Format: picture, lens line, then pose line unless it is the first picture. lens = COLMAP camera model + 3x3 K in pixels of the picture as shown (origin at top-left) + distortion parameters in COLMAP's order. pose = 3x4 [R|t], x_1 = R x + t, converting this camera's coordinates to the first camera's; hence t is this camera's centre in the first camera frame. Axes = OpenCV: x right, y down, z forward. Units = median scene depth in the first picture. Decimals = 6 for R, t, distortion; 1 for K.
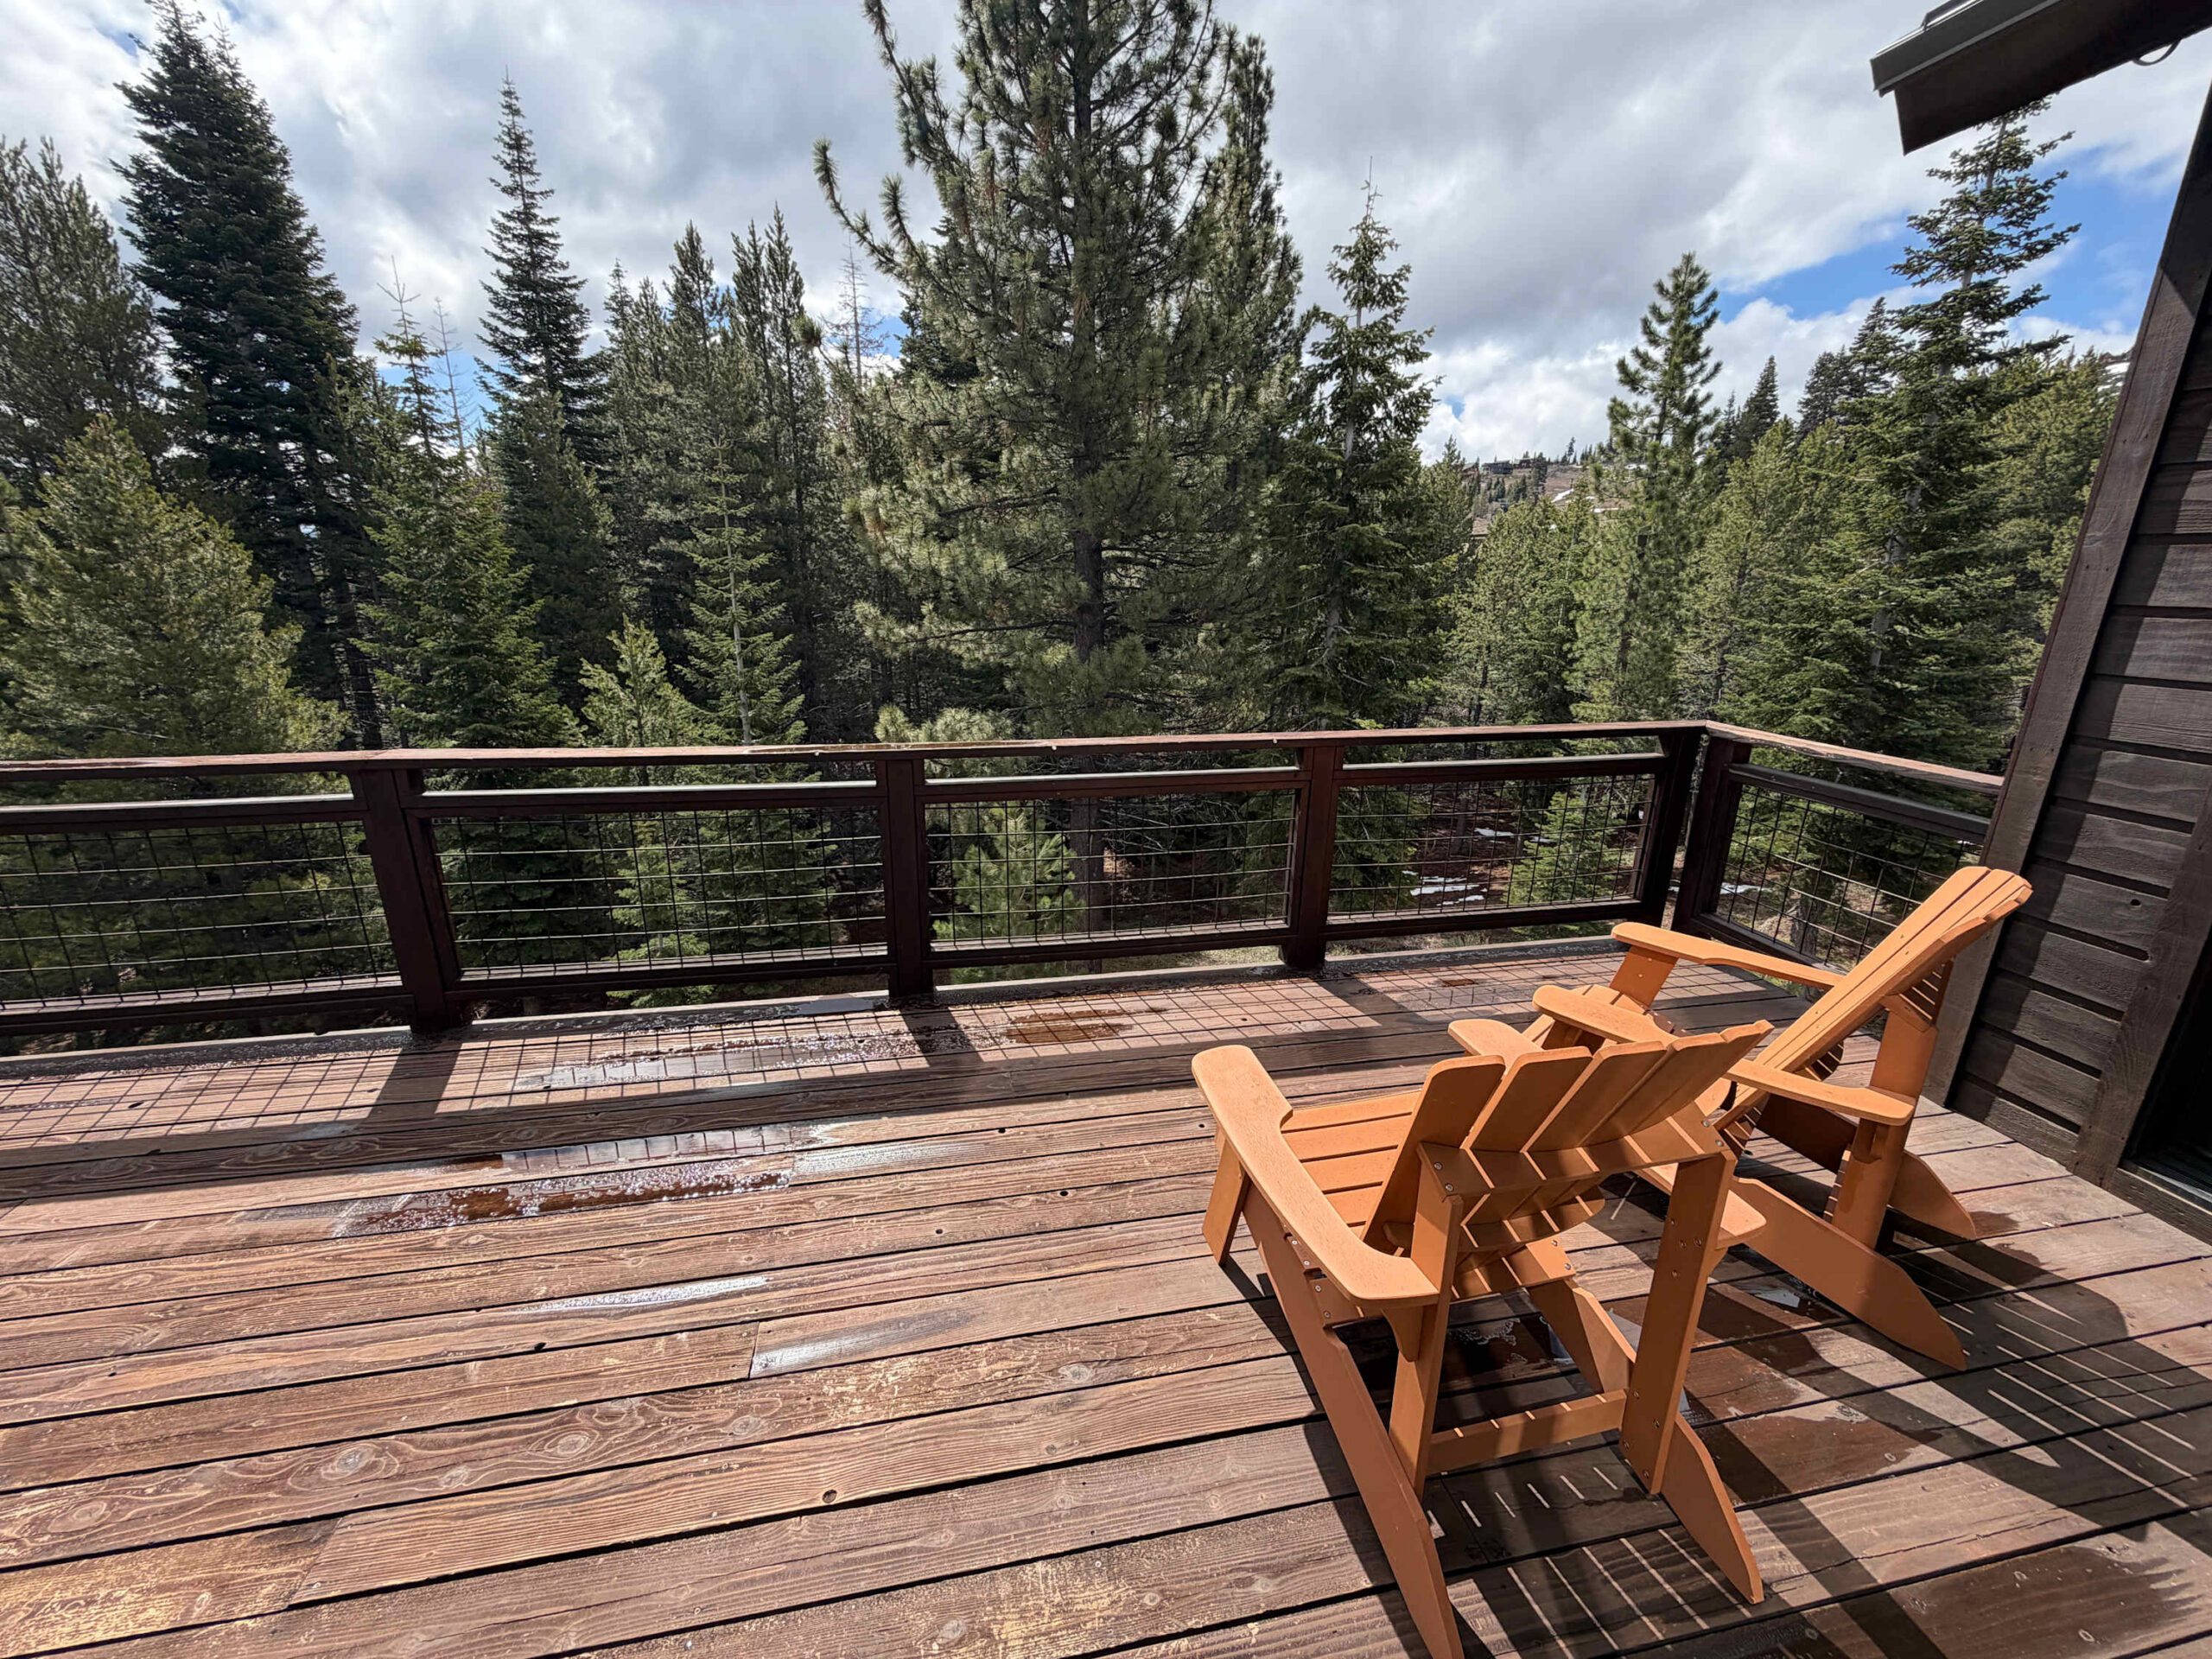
lens RADIAL K [[882.3, 0, 1095.3], [0, 882.3, 831.6], [0, 0, 1]] dist [0.001607, -0.000328]
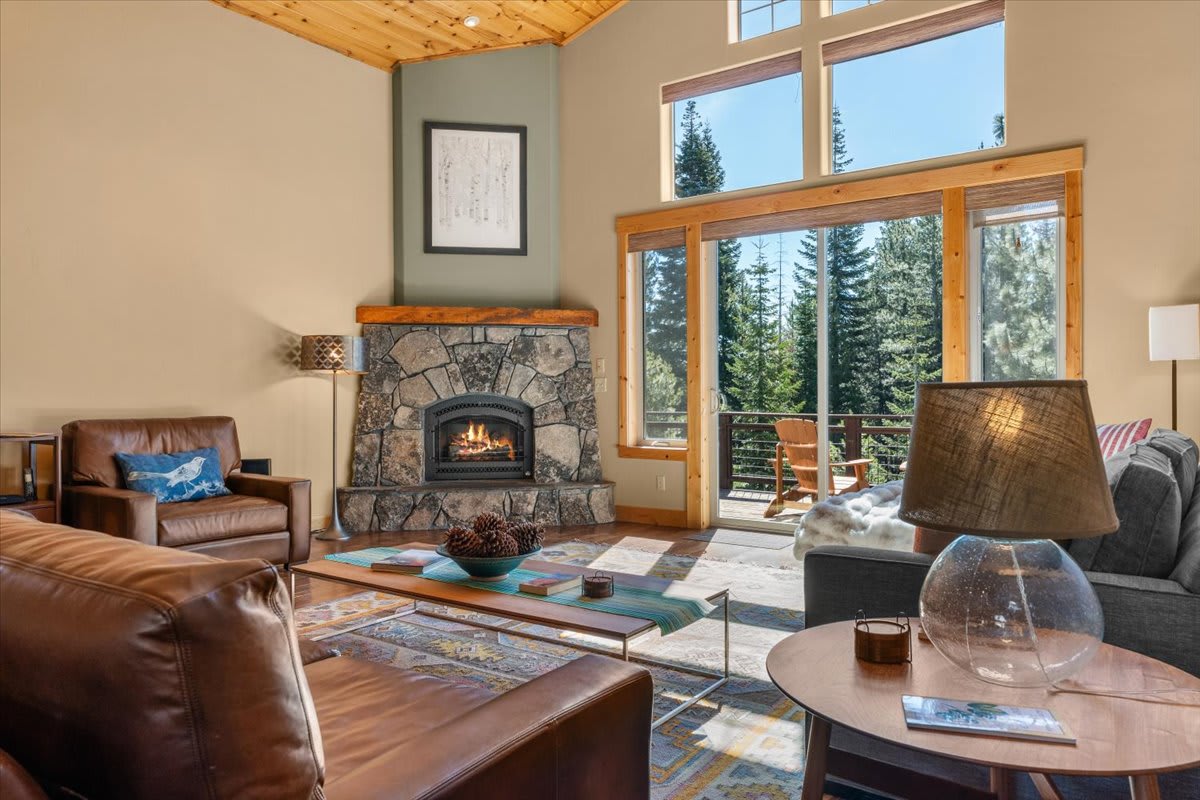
lens RADIAL K [[801.6, 0, 600.8], [0, 801.6, 395.4], [0, 0, 1]] dist [0.005133, -0.005574]
pose [[0.685331, -0.012088, -0.728132, 0.155406], [-0.191616, 0.961635, -0.196318, 0.072015], [0.702570, 0.274065, 0.656722, -0.192684]]
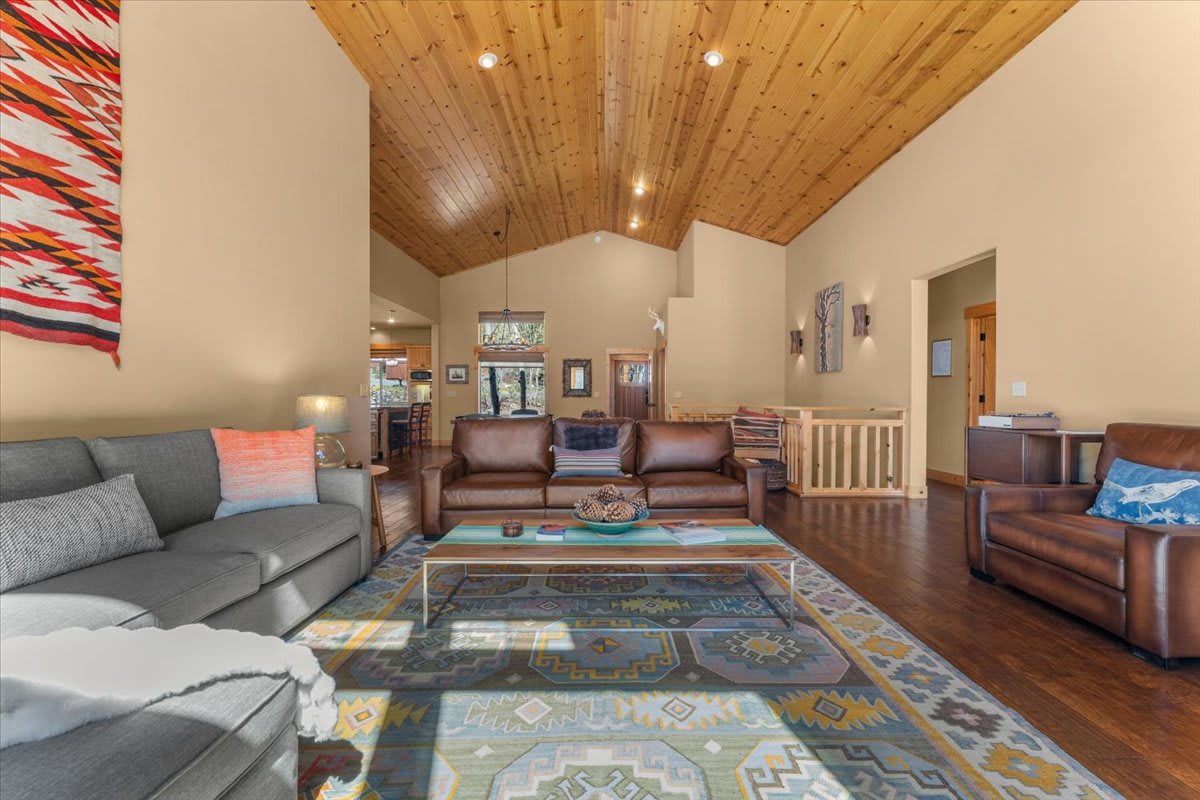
lens RADIAL K [[483.6, 0, 602.6], [0, 483.6, 398.1], [0, 0, 1]] dist [-0.000735, 0.000247]
pose [[-0.980614, -0.012430, 0.195555, 0.033494], [0.043664, 0.959031, 0.279915, 0.022002], [-0.191022, 0.283028, -0.939897, -0.026744]]
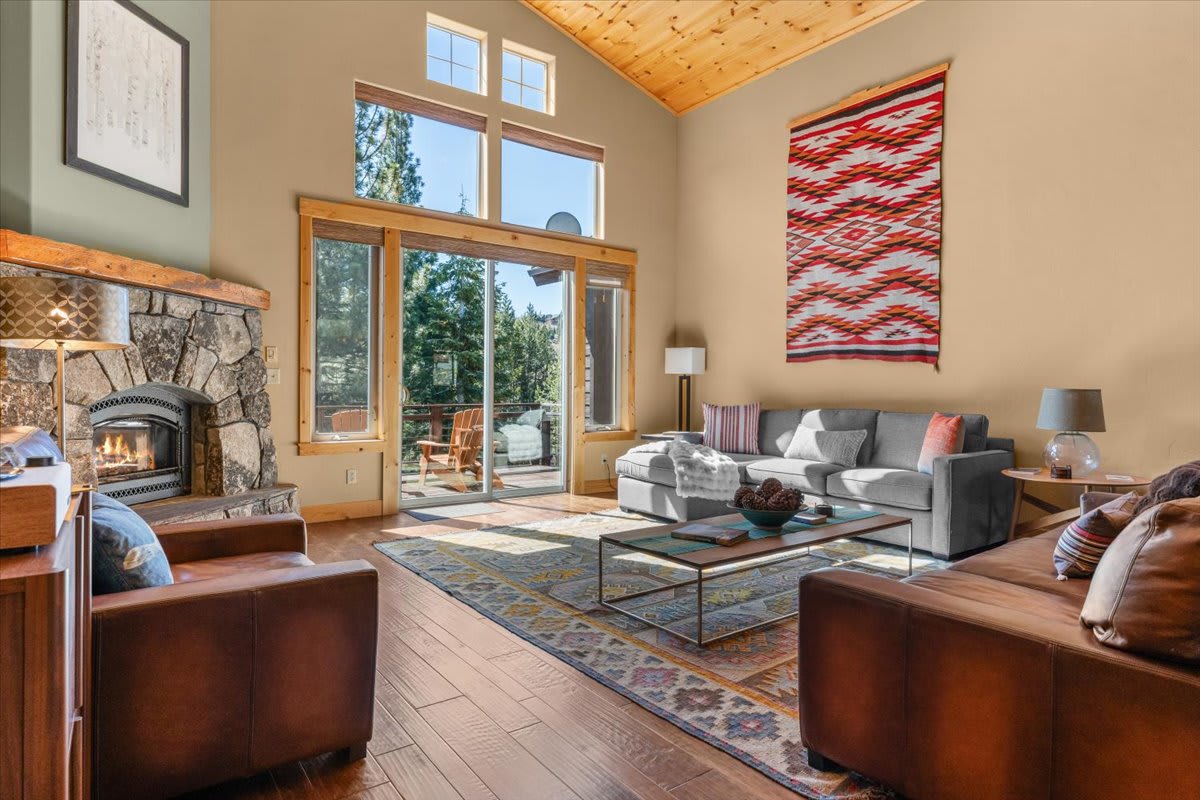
lens RADIAL K [[667.6, 0, 602.7], [0, 667.6, 390.0], [0, 0, 1]] dist [0.000951, 0.000379]
pose [[0.903771, -0.004556, 0.427991, -0.038992], [0.121283, 0.961685, -0.245870, 0.080663], [-0.410473, 0.274118, 0.869696, -0.229665]]
